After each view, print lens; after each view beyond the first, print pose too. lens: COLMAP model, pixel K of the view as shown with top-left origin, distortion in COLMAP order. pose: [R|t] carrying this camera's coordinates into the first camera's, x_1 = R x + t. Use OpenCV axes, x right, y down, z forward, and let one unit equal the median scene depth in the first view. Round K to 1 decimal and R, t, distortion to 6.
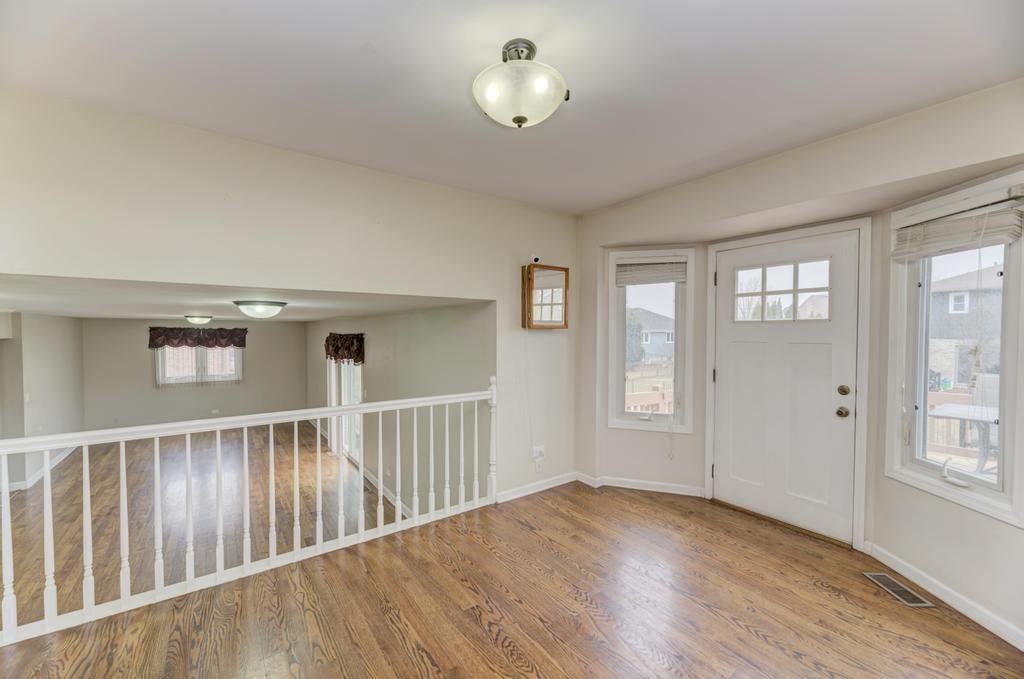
lens RADIAL K [[409.2, 0, 512.3], [0, 409.2, 342.7], [0, 0, 1]] dist [0.008737, -0.004447]
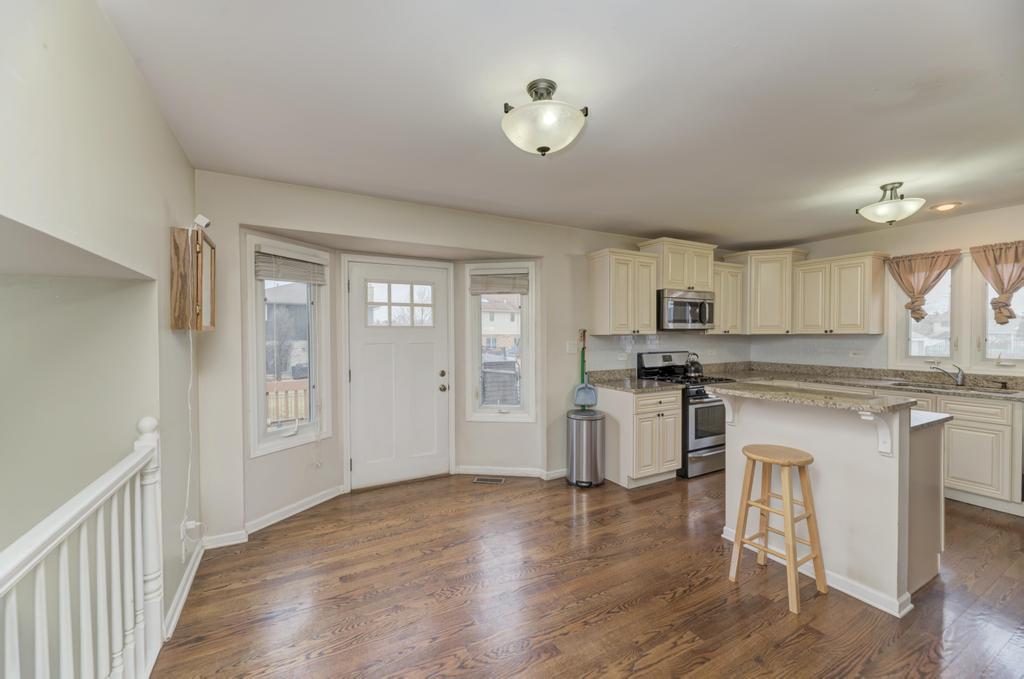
lens RADIAL K [[409.2, 0, 512.3], [0, 409.2, 342.7], [0, 0, 1]] dist [0.008737, -0.004447]
pose [[0.125086, -0.022155, 0.991898, -0.477507], [0.031057, 0.999348, 0.018405, -0.012789], [-0.991660, 0.028504, 0.125693, 0.403709]]
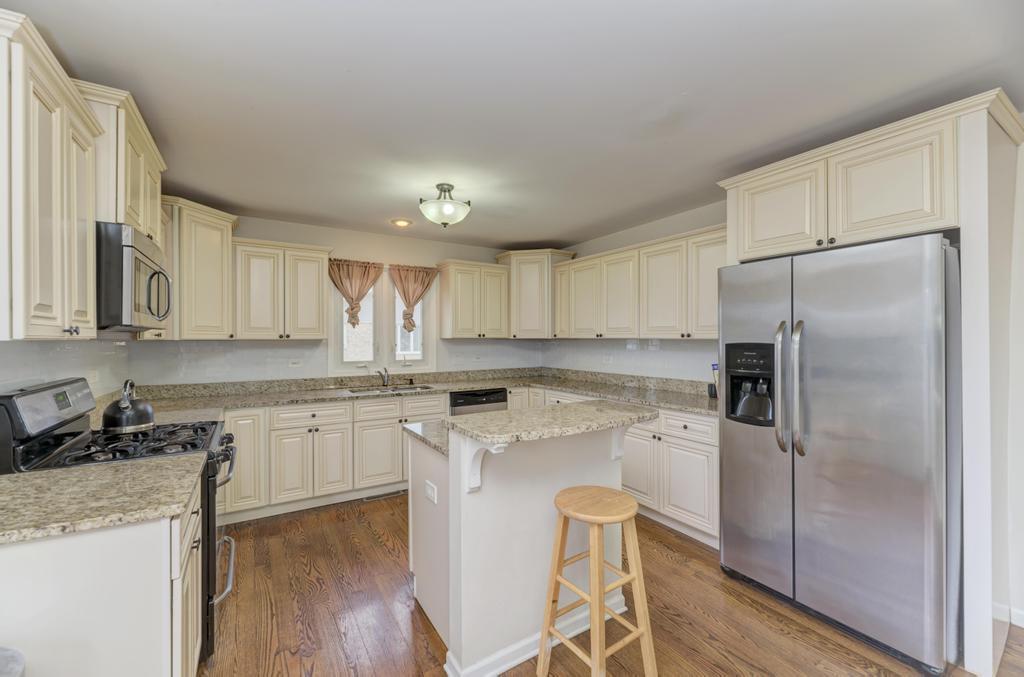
lens RADIAL K [[409.2, 0, 512.3], [0, 409.2, 341.7], [0, 0, 1]] dist [0.008737, -0.004447]
pose [[-0.998282, -0.001393, 0.058571, 0.241771], [0.000532, 0.999461, 0.032831, -0.013174], [-0.058585, 0.032806, -0.997743, 0.544594]]
